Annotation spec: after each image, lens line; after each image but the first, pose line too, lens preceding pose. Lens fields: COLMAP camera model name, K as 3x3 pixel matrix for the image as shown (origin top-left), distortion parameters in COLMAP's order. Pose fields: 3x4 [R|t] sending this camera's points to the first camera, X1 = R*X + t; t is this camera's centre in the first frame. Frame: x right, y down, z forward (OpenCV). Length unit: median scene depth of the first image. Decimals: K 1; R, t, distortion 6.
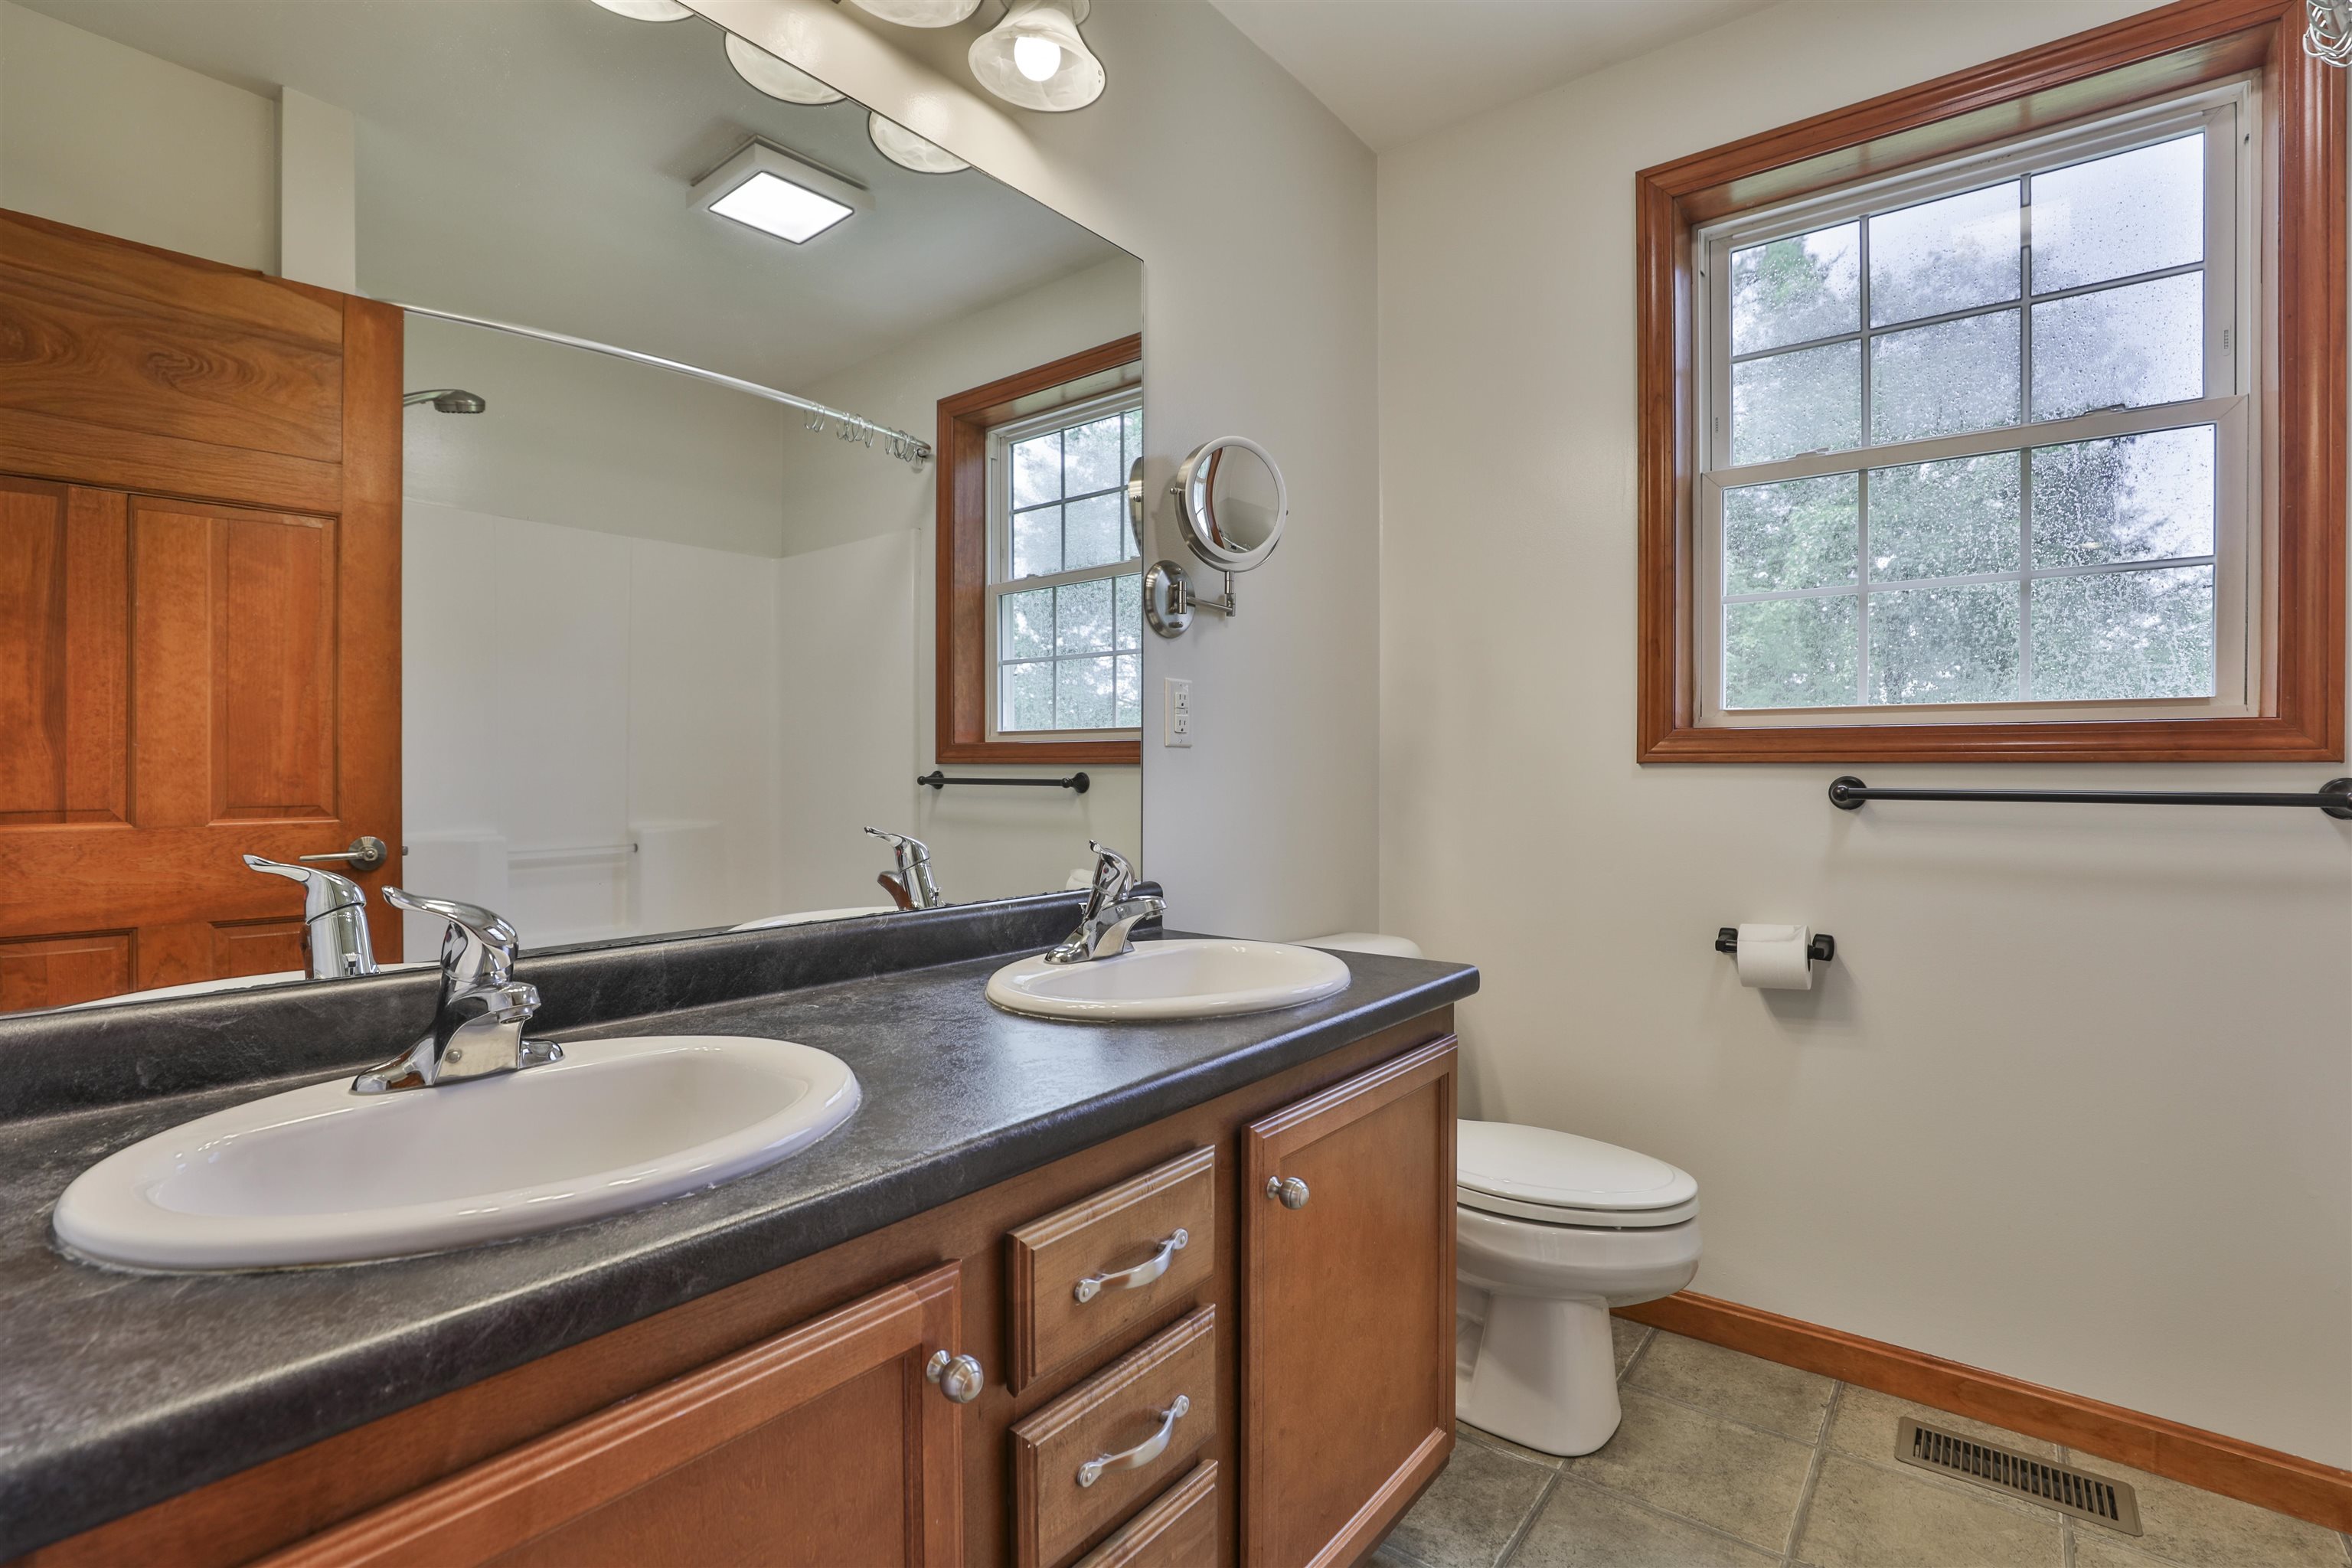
lens RADIAL K [[1096.4, 0, 1192.9], [0, 1096.4, 772.5], [0, 0, 1]] dist [-0.010416, 0.003330]
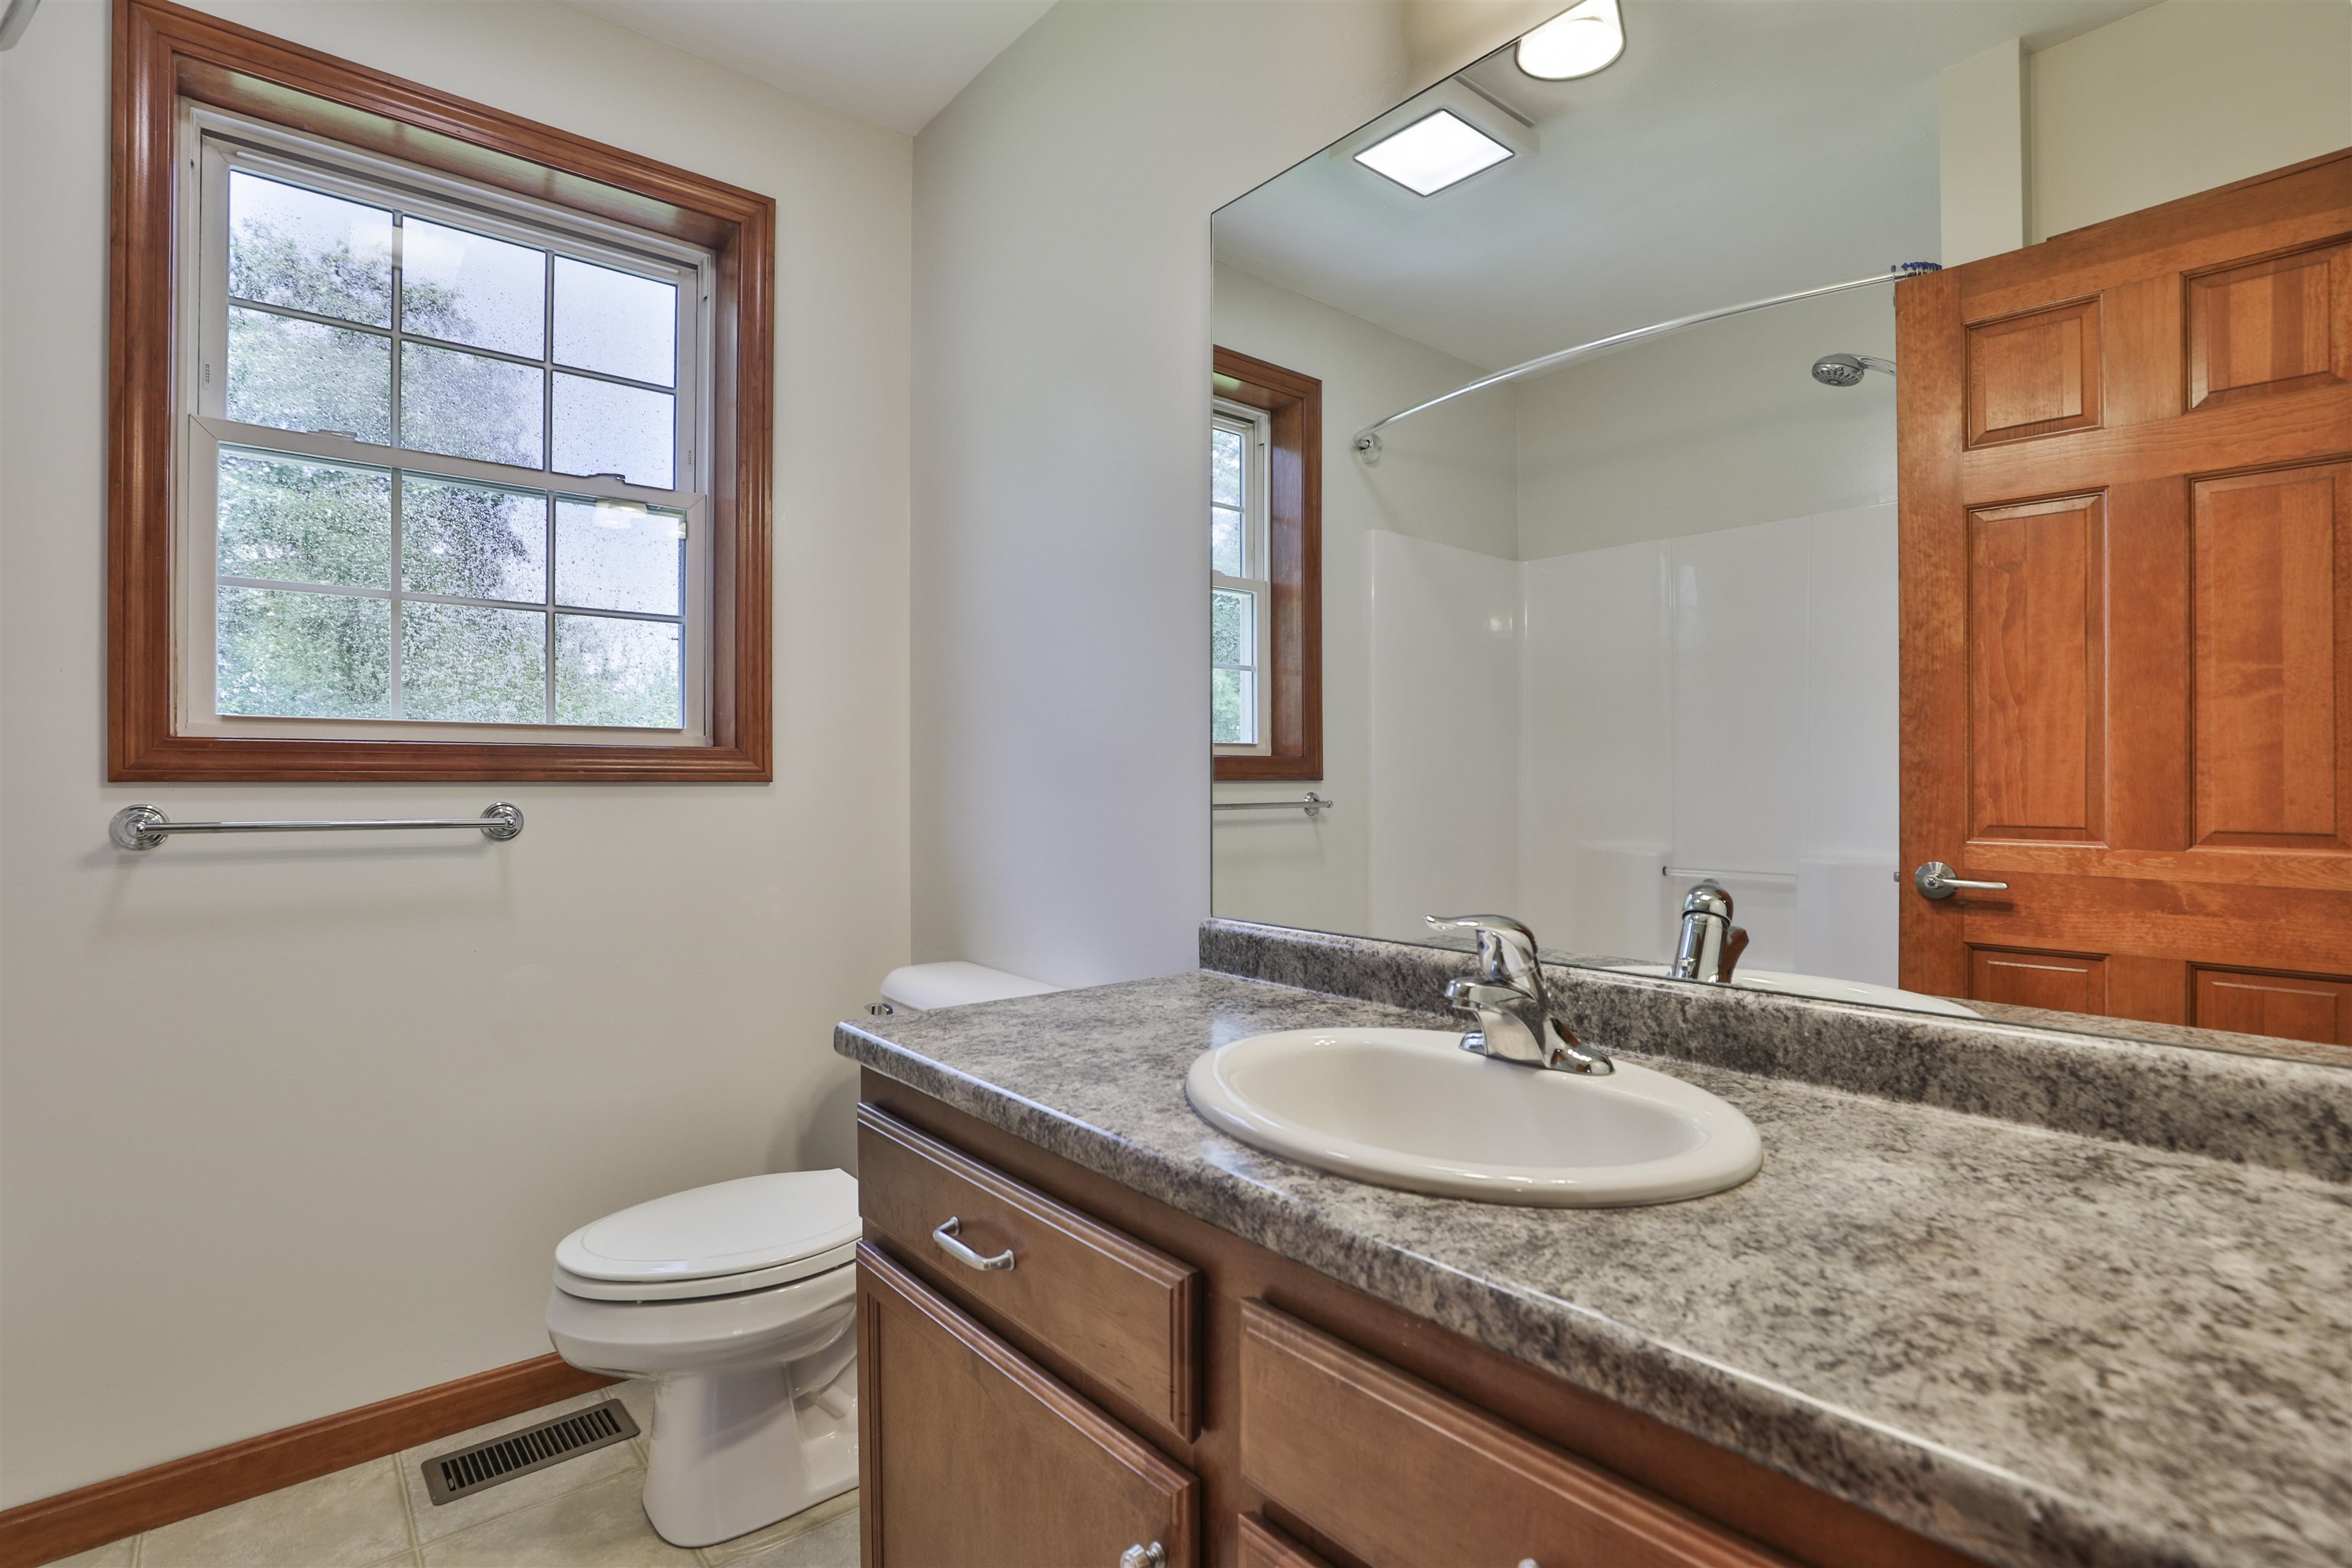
lens RADIAL K [[1096.4, 0, 1195.9], [0, 1096.4, 771.6], [0, 0, 1]] dist [-0.010416, 0.003330]
pose [[0.216452, 0.006775, 0.976270, -0.159771], [0.008855, 0.999921, -0.008902, -0.002720], [-0.976253, 0.010572, 0.216375, 0.137401]]
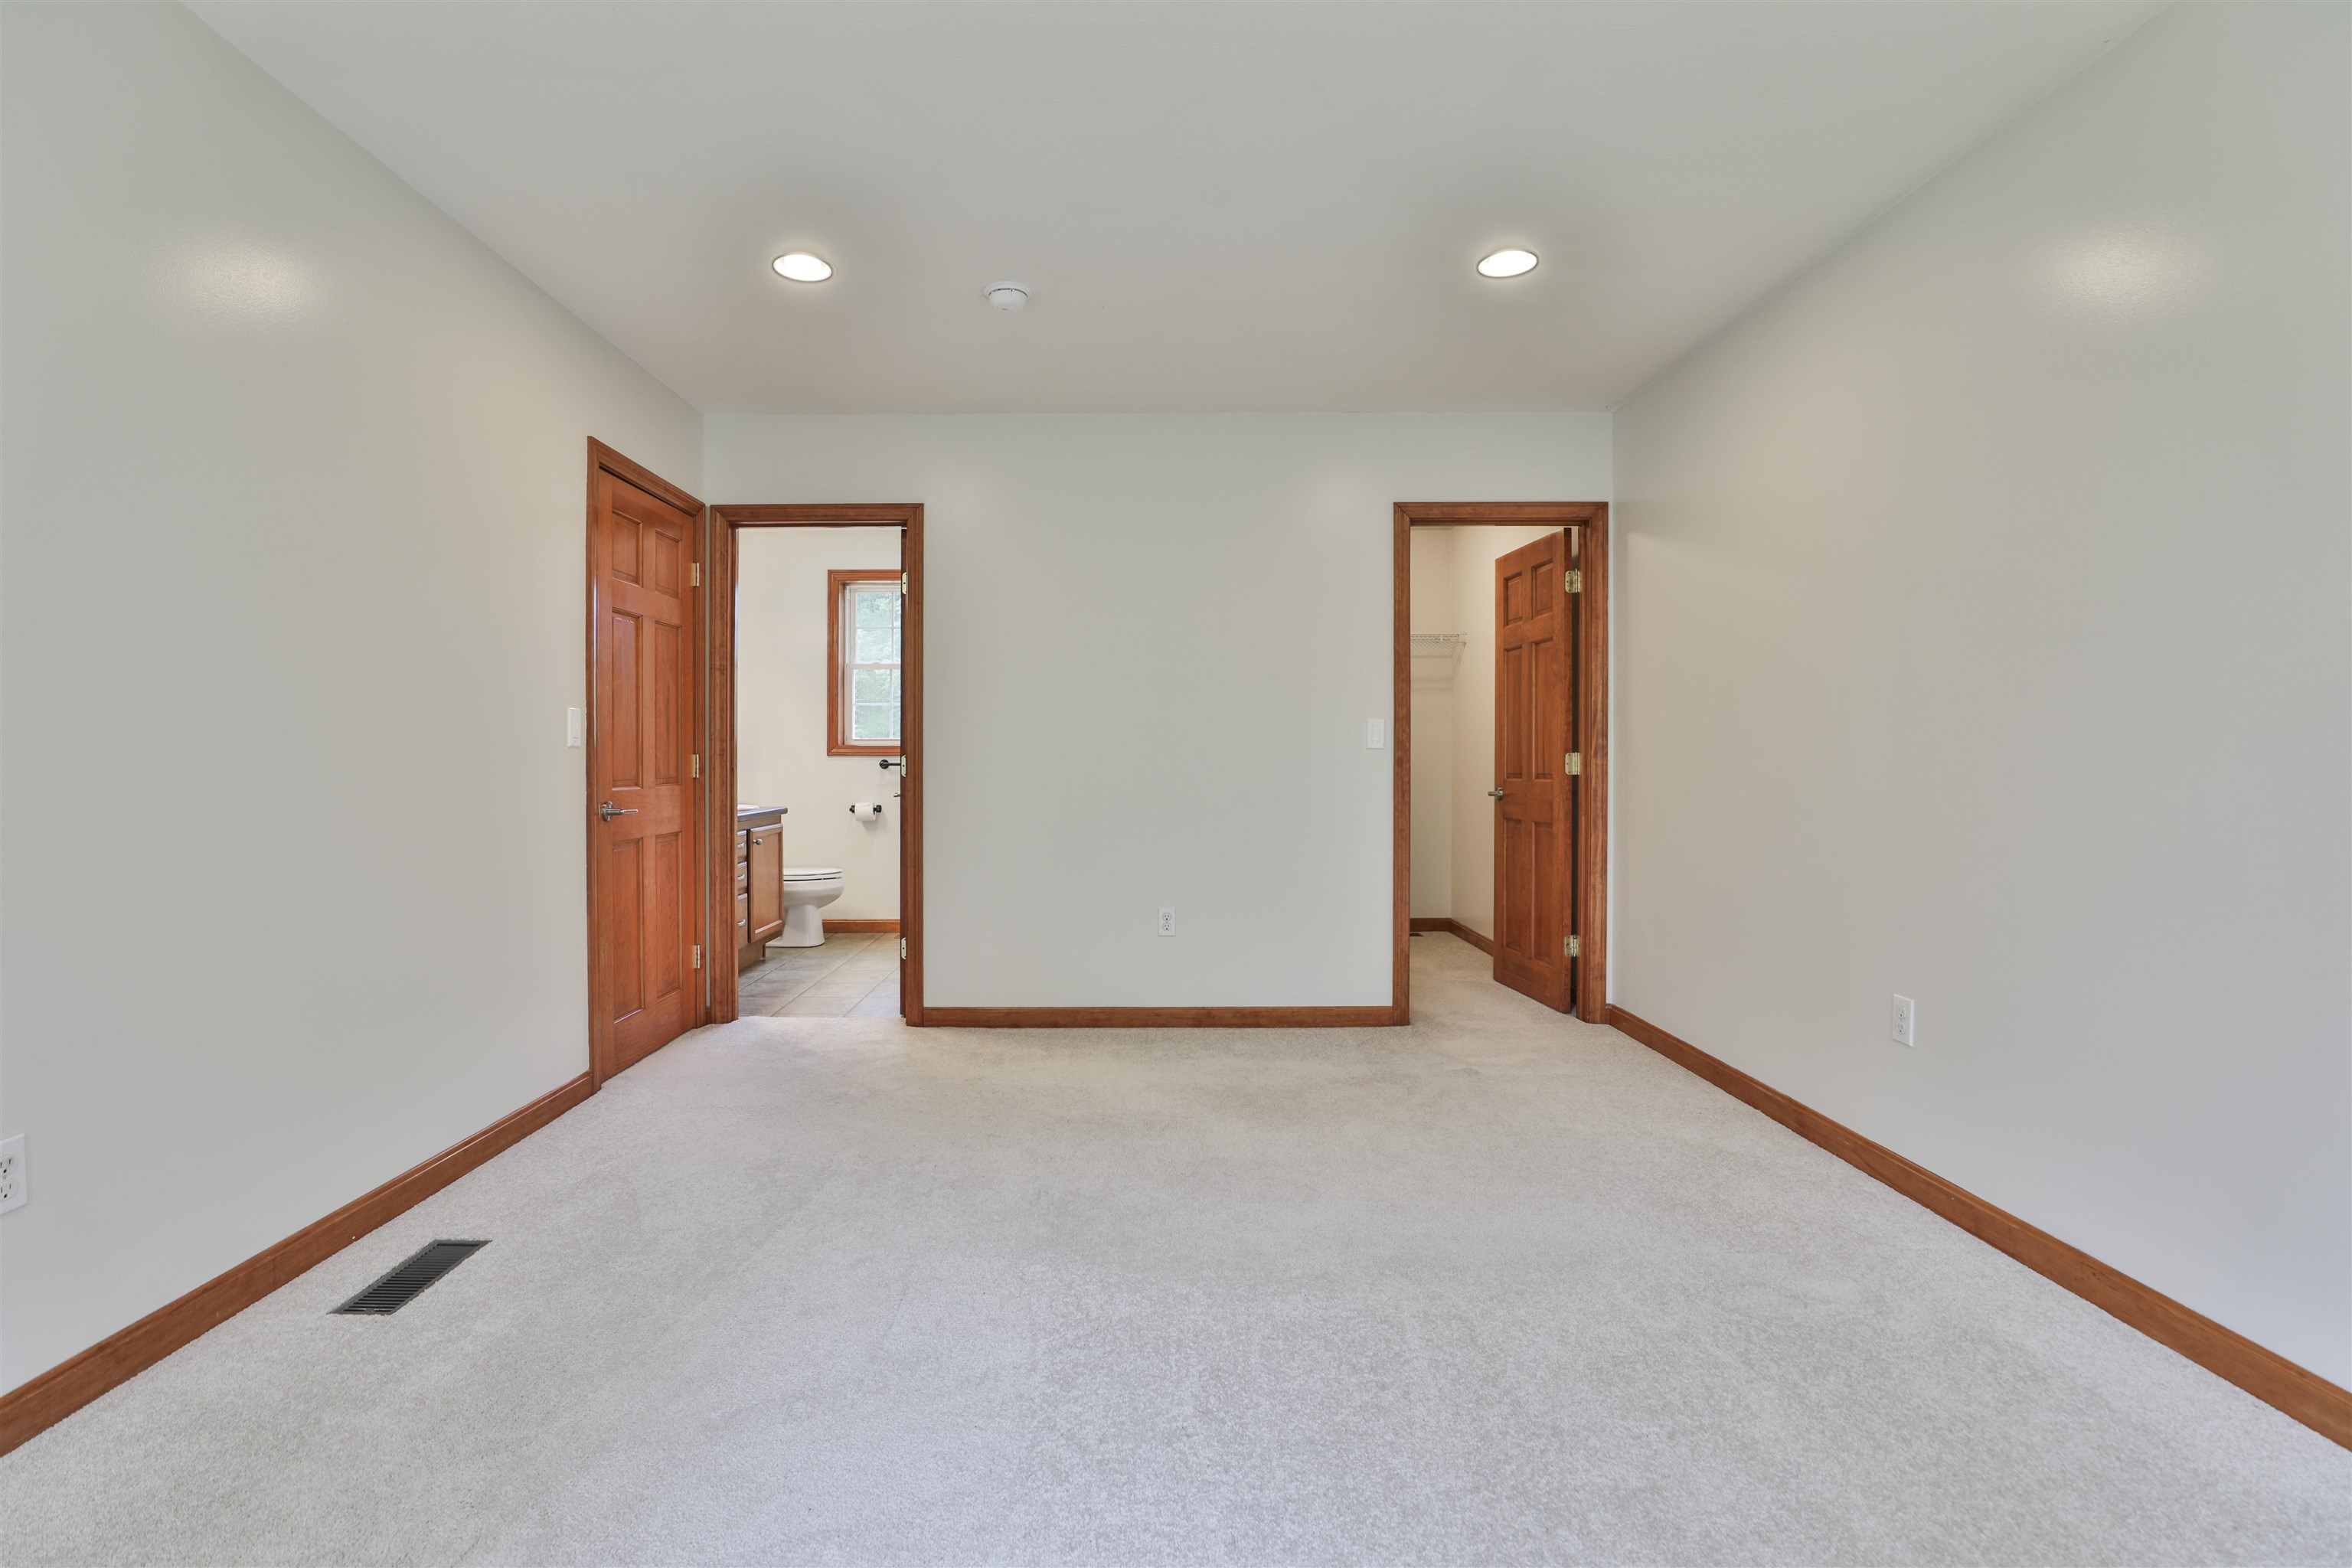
lens RADIAL K [[1096.4, 0, 1172.1], [0, 1096.4, 768.0], [0, 0, 1]] dist [-0.010416, 0.003330]
pose [[0.775118, 0.002593, 0.631811, -0.936060], [-0.000961, 0.999995, -0.002926, 0.040679], [-0.631815, 0.001660, 0.775117, -2.375522]]
